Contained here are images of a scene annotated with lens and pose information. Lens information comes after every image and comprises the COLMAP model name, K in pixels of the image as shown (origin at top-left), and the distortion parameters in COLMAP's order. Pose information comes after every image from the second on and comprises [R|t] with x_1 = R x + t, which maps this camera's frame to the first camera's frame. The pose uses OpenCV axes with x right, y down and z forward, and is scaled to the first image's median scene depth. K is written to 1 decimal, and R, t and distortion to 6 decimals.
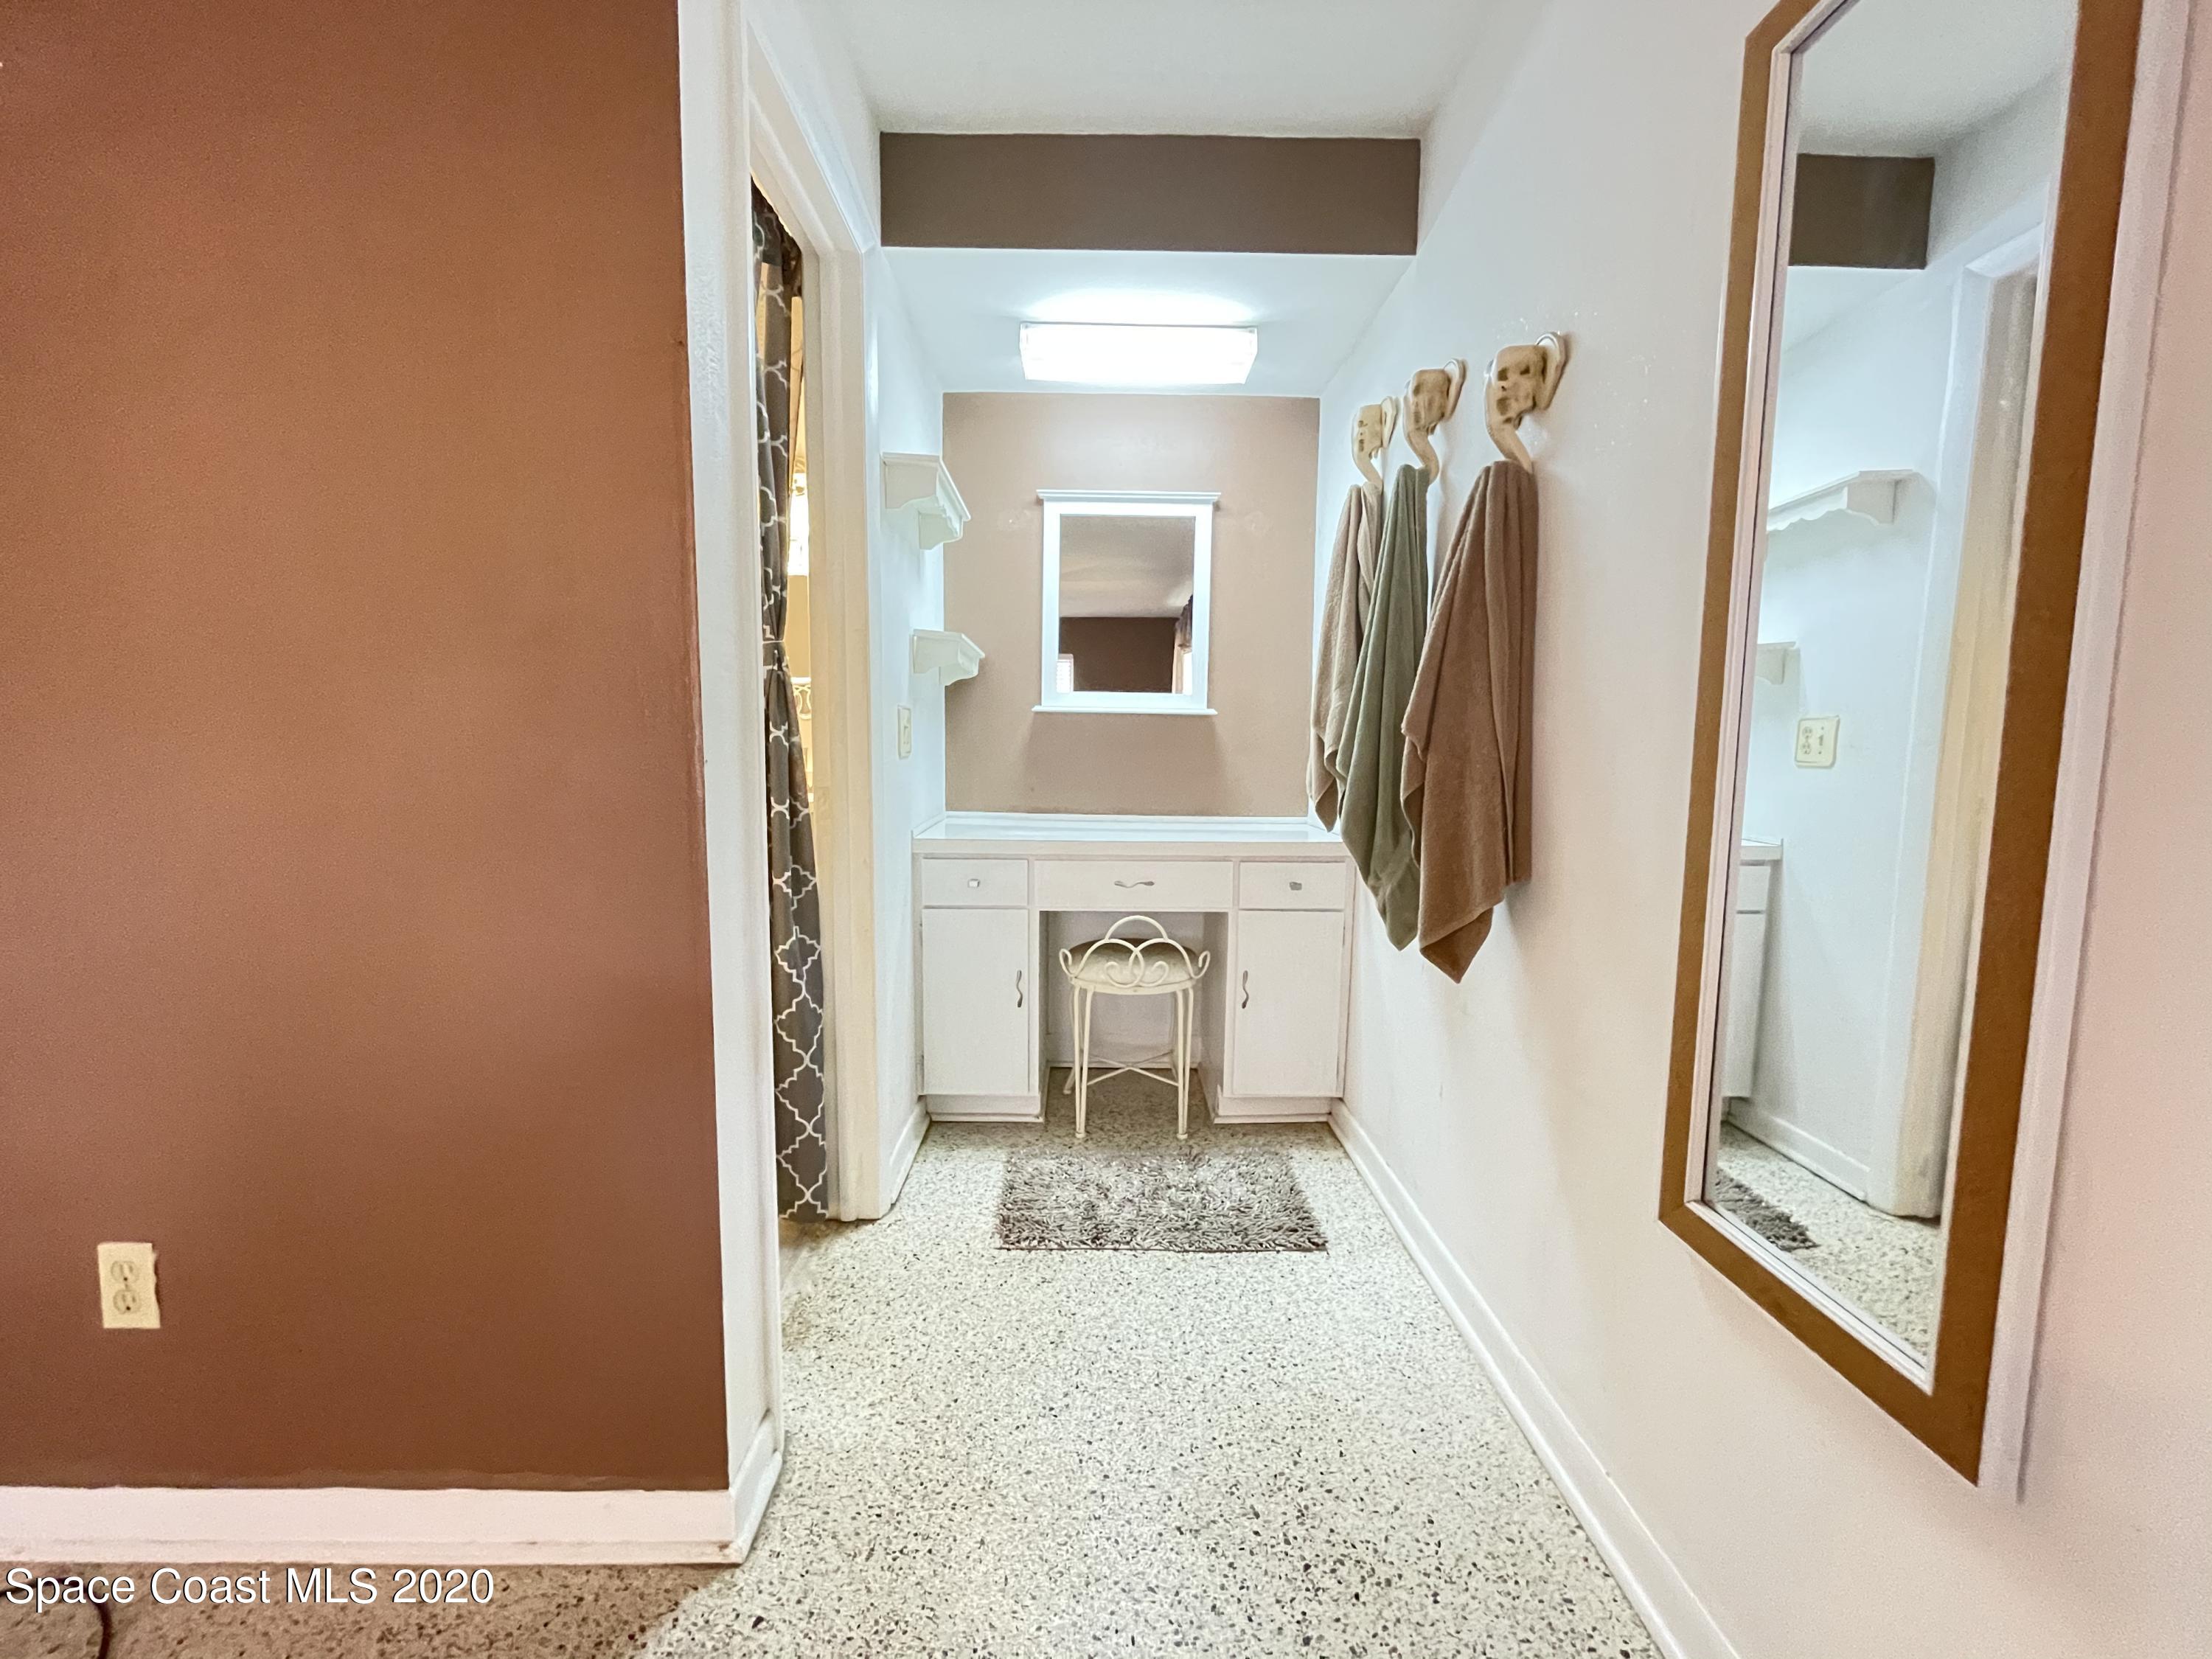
lens RADIAL K [[890.4, 0, 1106.0], [0, 890.4, 829.5], [0, 0, 1]] dist [-0.002488, 0.000379]
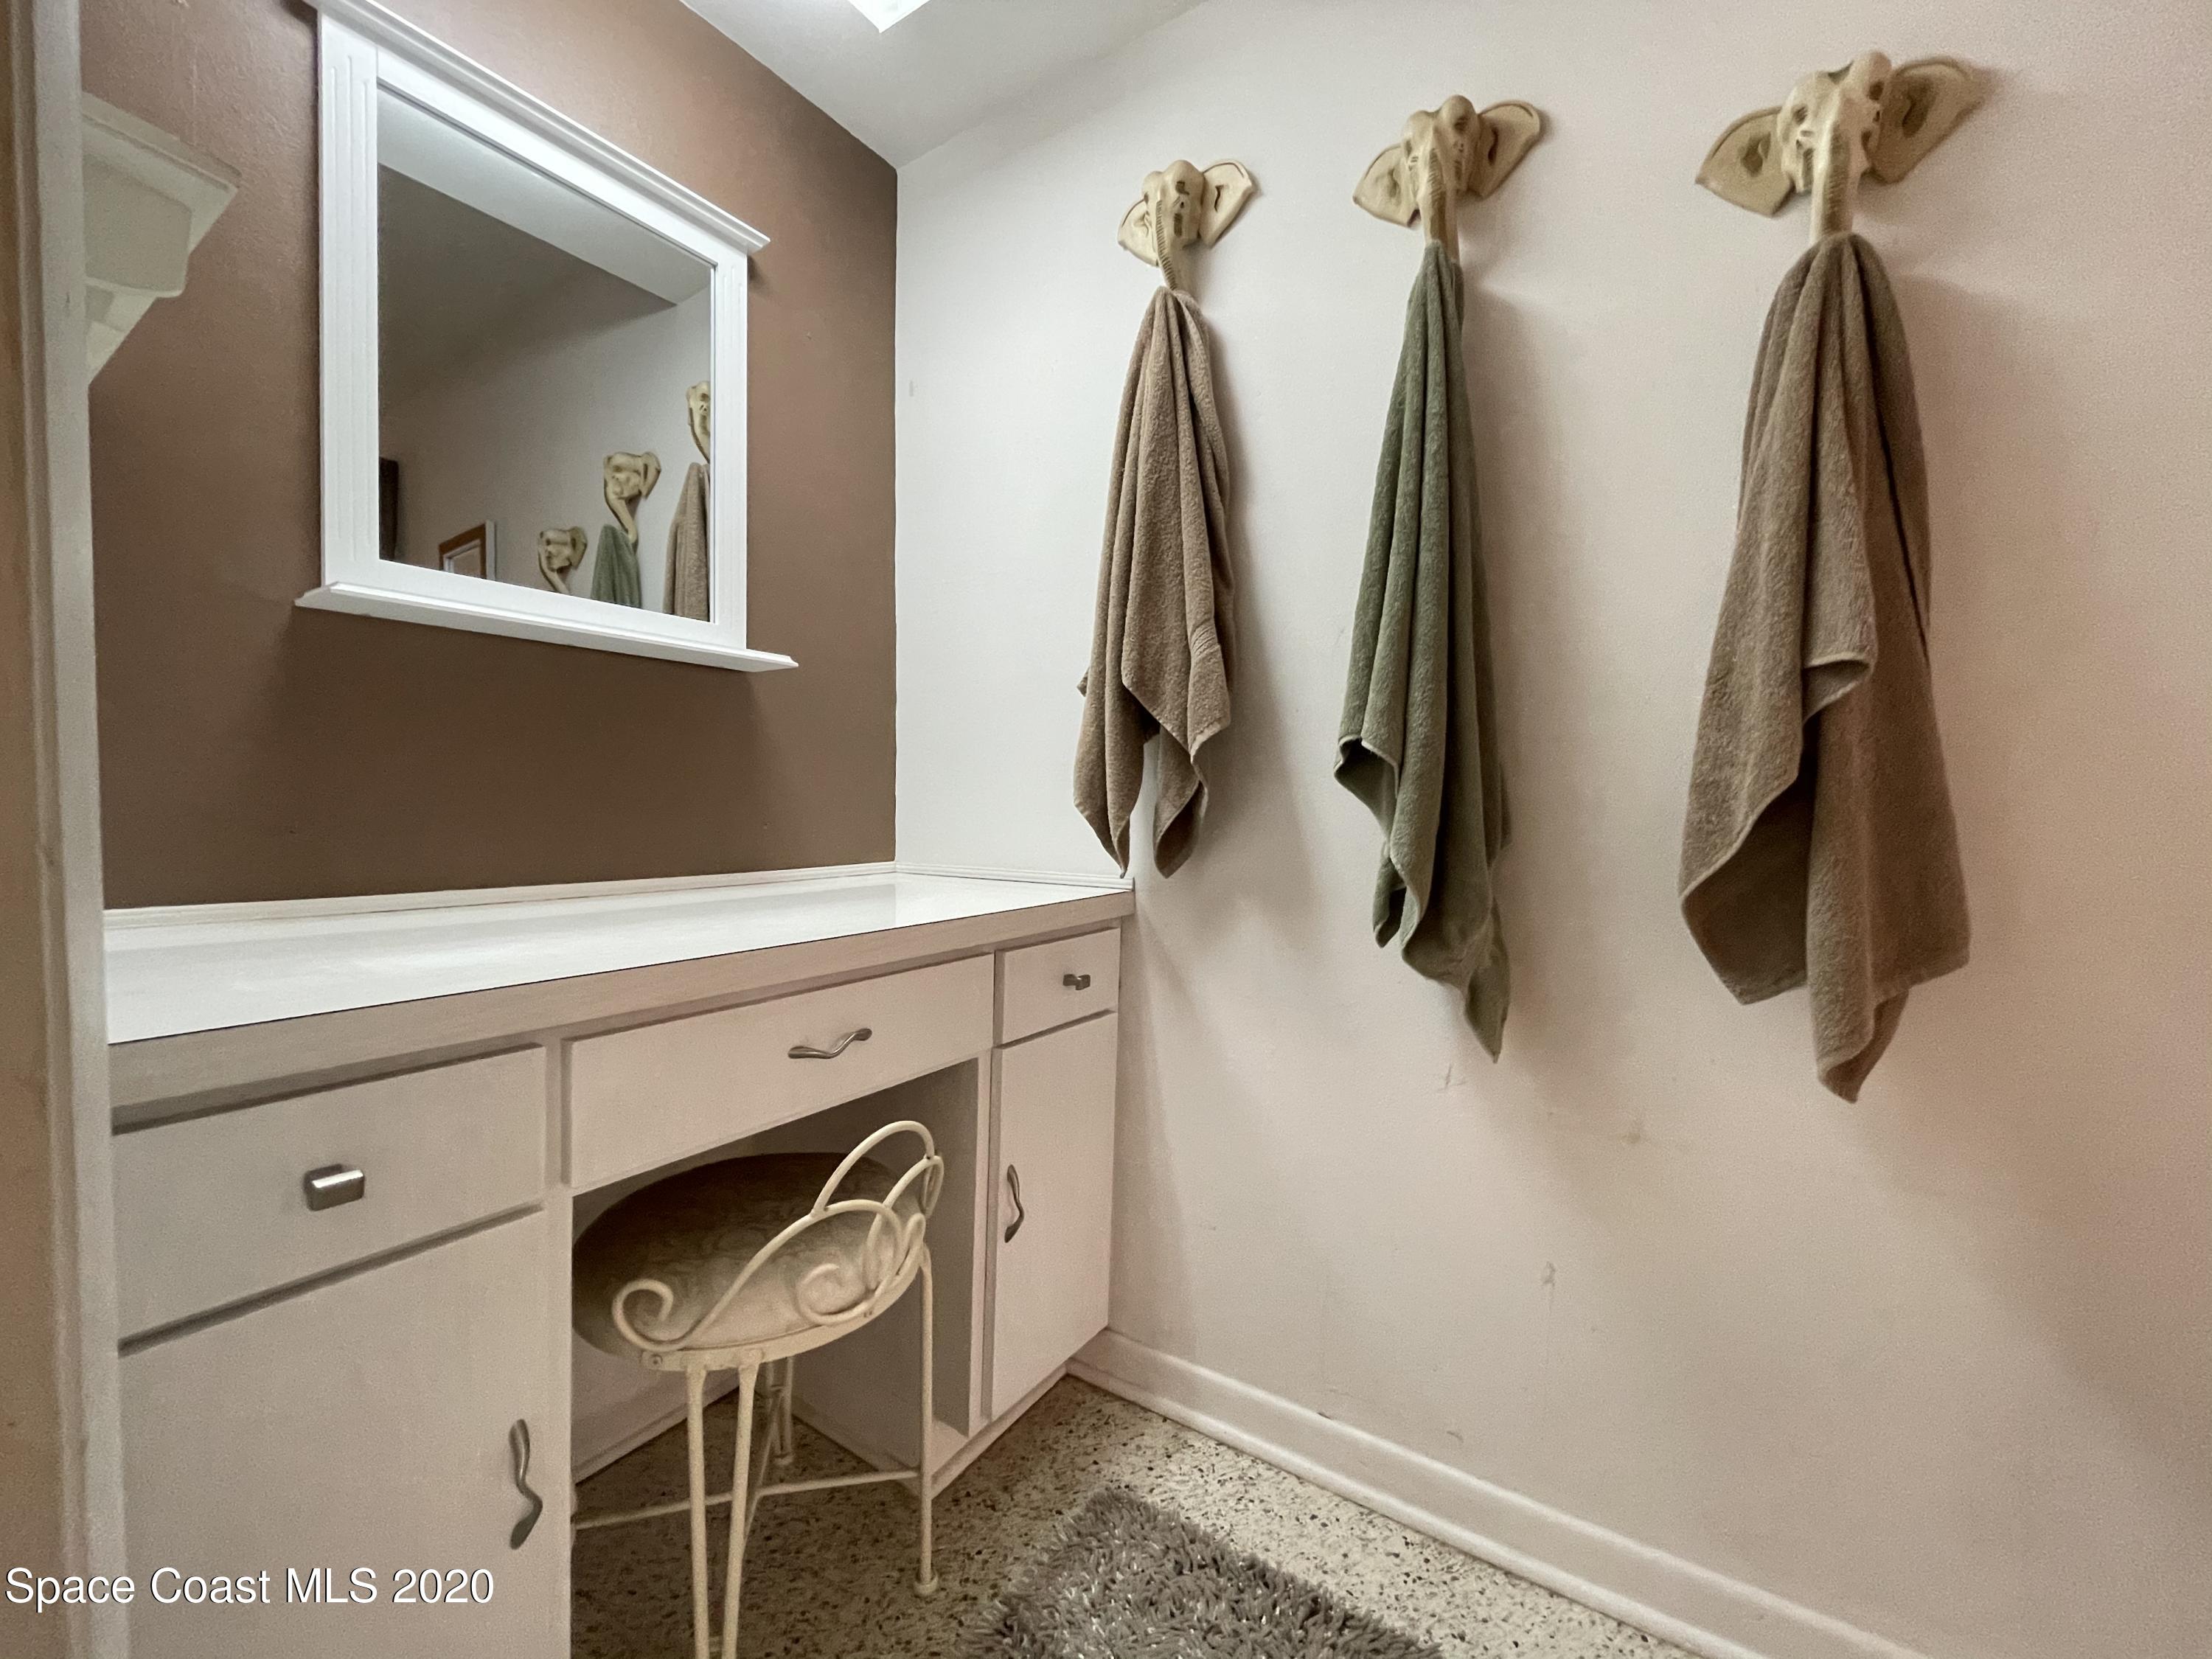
lens RADIAL K [[890.4, 0, 1106.0], [0, 890.4, 829.5], [0, 0, 1]] dist [-0.002488, 0.000379]
pose [[0.576301, -0.030943, 0.816651, -0.219346], [0.073415, 0.997203, -0.014024, -0.020178], [-0.813933, 0.068036, 0.576961, 0.658236]]
